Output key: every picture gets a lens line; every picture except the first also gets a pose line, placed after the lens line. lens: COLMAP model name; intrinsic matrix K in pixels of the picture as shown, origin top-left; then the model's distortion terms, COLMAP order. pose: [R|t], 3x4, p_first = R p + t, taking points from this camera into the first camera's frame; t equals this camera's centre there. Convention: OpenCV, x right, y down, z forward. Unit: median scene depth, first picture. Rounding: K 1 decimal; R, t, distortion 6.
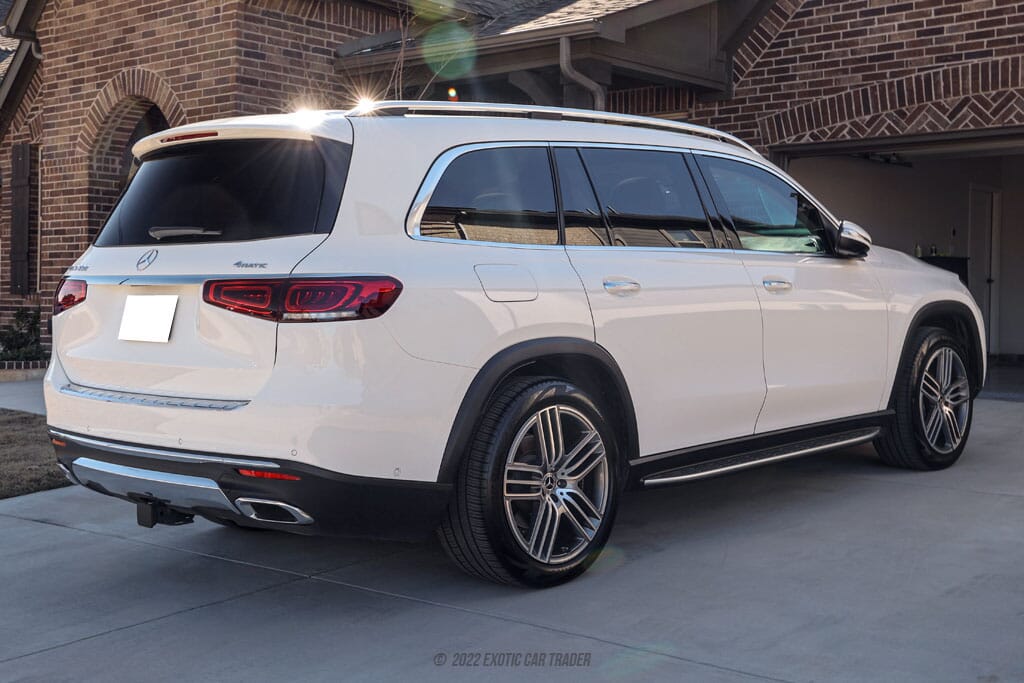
lens RADIAL K [[1150.5, 0, 512.0], [0, 1150.5, 341.5], [0, 0, 1]] dist [0.013027, 0.015071]
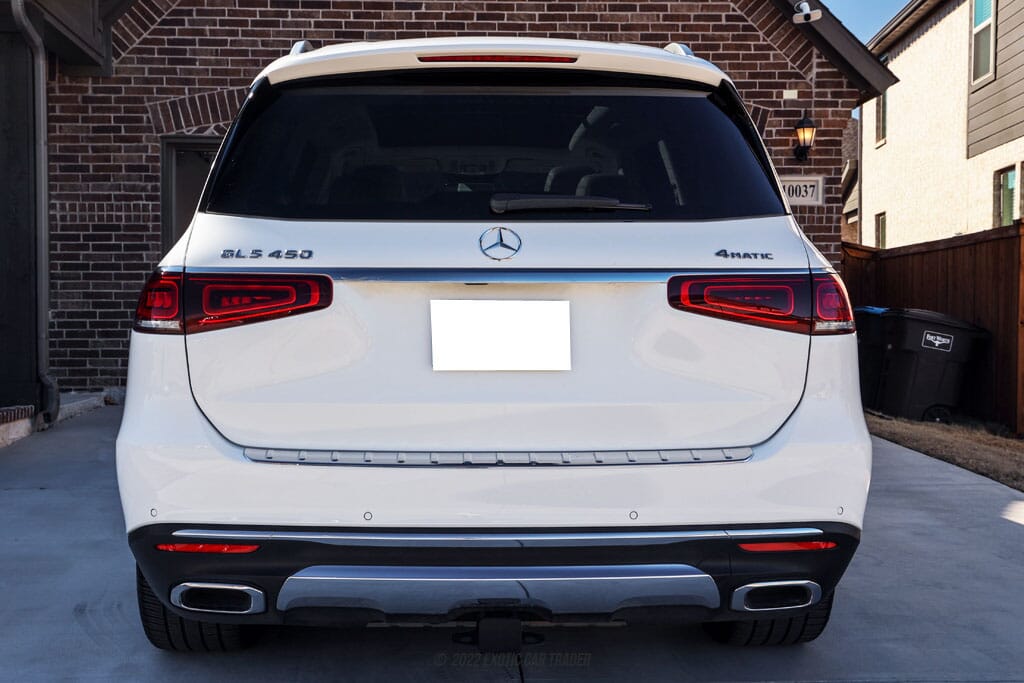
lens RADIAL K [[1219.5, 0, 512.0], [0, 1219.5, 341.5], [0, 0, 1]] dist [0.014071, 0.036146]
pose [[0.746939, -0.021564, 0.664543, -0.208532], [0.029380, 0.999568, -0.000588, -0.004182], [-0.664243, 0.019964, 0.747250, 0.132892]]
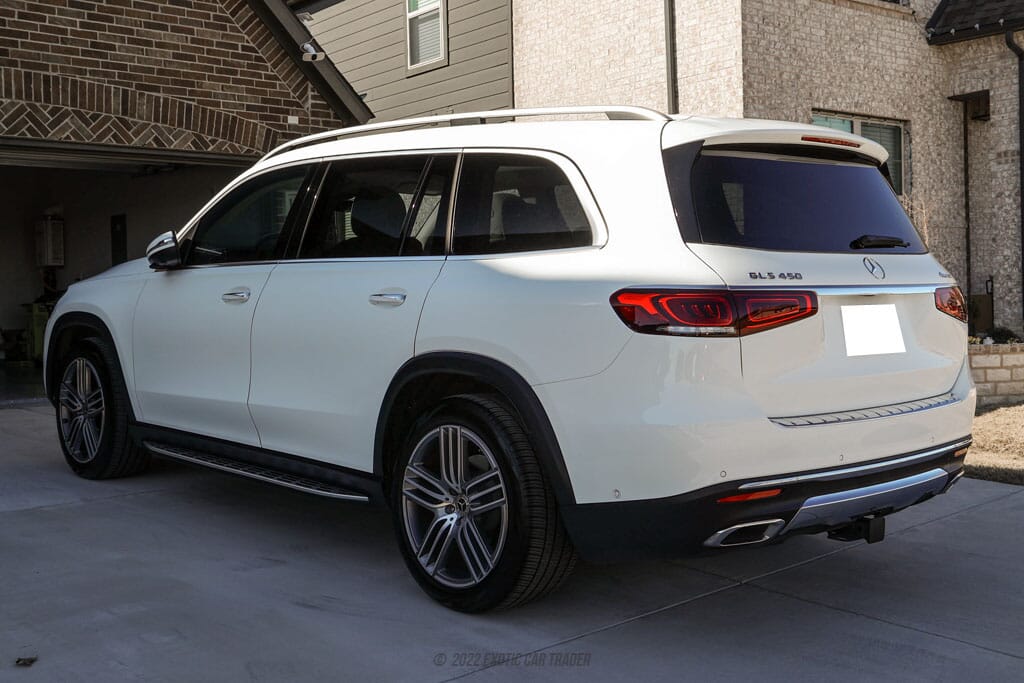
lens RADIAL K [[1088.8, 0, 512.0], [0, 1088.8, 341.5], [0, 0, 1]] dist [-0.021010, -0.002013]
pose [[0.161817, -0.049569, 0.985575, -0.346296], [0.051537, 0.997799, 0.041722, -0.017453], [-0.985474, 0.044042, 0.164015, 0.315373]]
